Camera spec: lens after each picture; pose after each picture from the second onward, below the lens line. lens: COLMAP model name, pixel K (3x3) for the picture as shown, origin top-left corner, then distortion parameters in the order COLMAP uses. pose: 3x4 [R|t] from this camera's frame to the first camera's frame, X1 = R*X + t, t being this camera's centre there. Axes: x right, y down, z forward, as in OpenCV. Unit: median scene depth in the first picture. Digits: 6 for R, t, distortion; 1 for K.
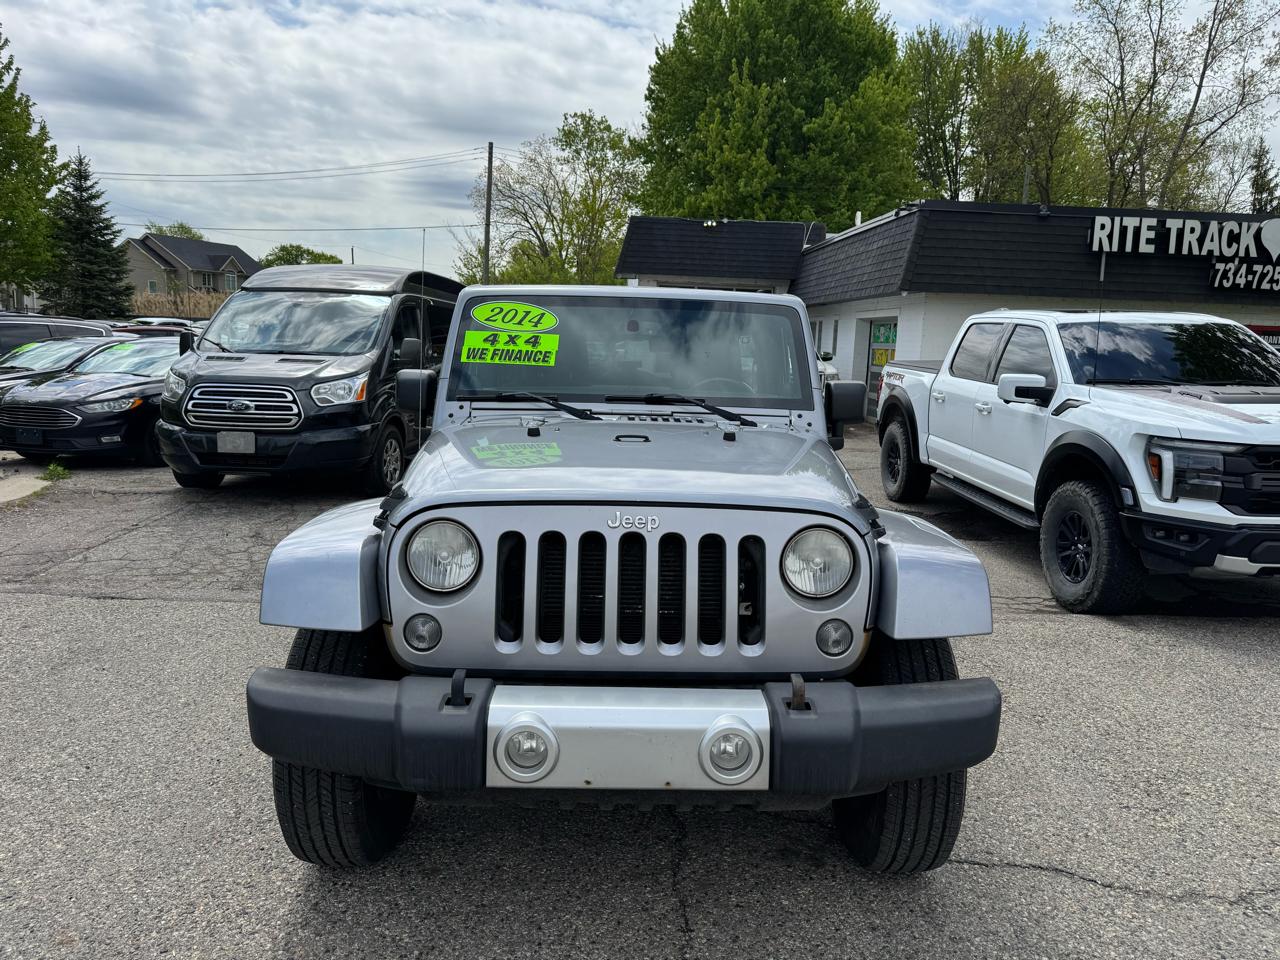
lens RADIAL K [[956.3, 0, 648.4], [0, 956.3, 477.7], [0, 0, 1]] dist [0.025442, -0.038413]
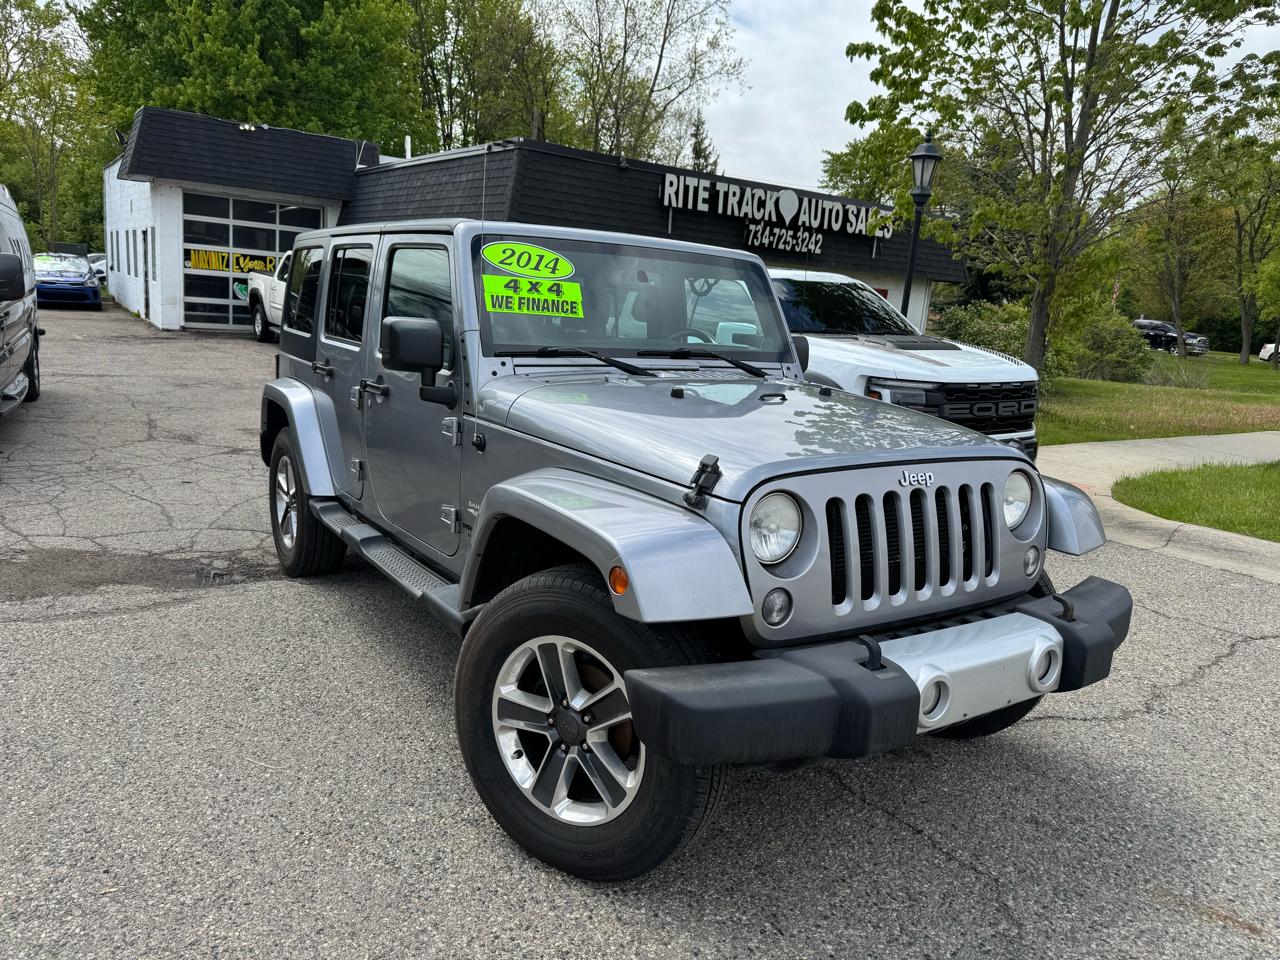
lens RADIAL K [[948.9, 0, 648.3], [0, 948.9, 481.7], [0, 0, 1]] dist [0.031113, -0.028625]
pose [[0.850182, -0.064105, 0.522572, -0.151408], [0.022310, 0.996055, 0.085890, -0.010074], [-0.526016, -0.061364, 0.848258, 0.047907]]
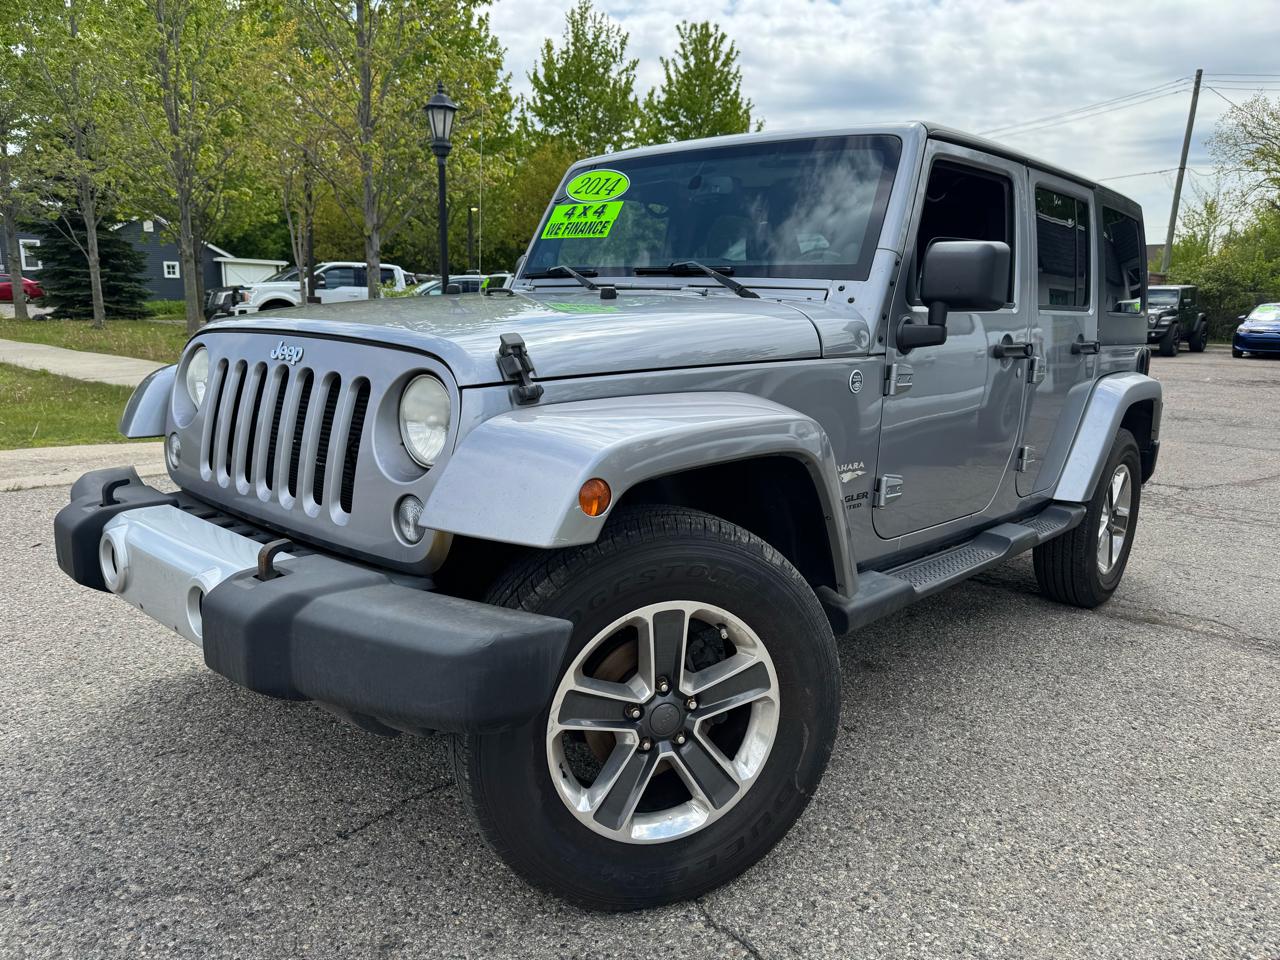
lens RADIAL K [[887.1, 0, 593.3], [0, 887.1, 480.1], [0, 0, 1]] dist [-0.008719, -0.005144]
pose [[0.702823, 0.133996, -0.698631, 0.139303], [-0.104323, 0.990896, 0.085103, 0.010668], [0.703674, 0.013071, 0.710403, 0.115555]]
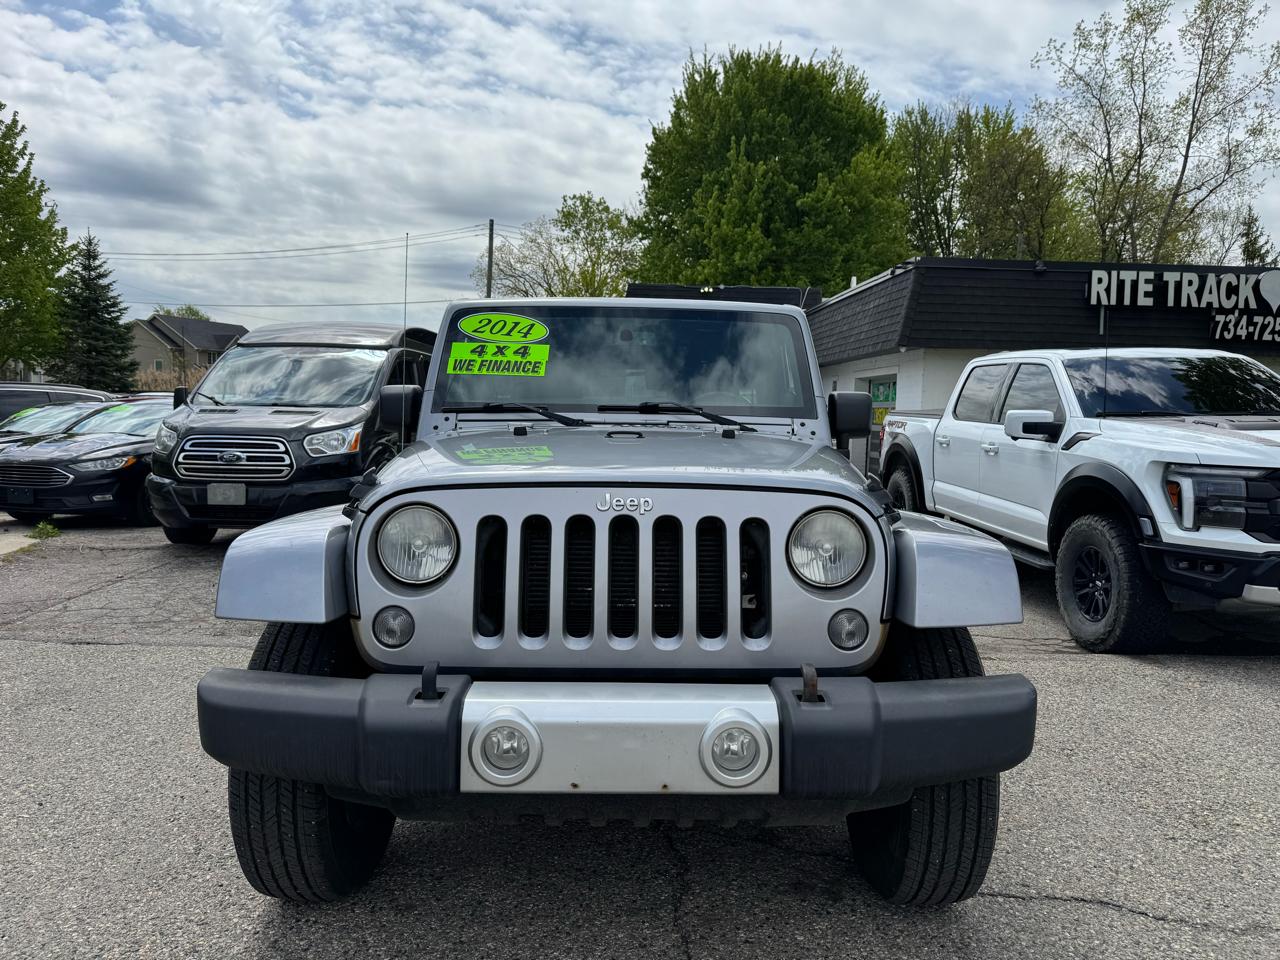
lens RADIAL K [[954.7, 0, 640.0], [0, 954.7, 480.0], [0, 0, 1]] dist [0.025903, -0.041031]
pose [[0.999878, -0.012186, -0.009733, 0.001529], [0.011394, 0.996911, -0.077710, 0.017442], [0.010650, 0.077590, 0.996928, 0.015835]]
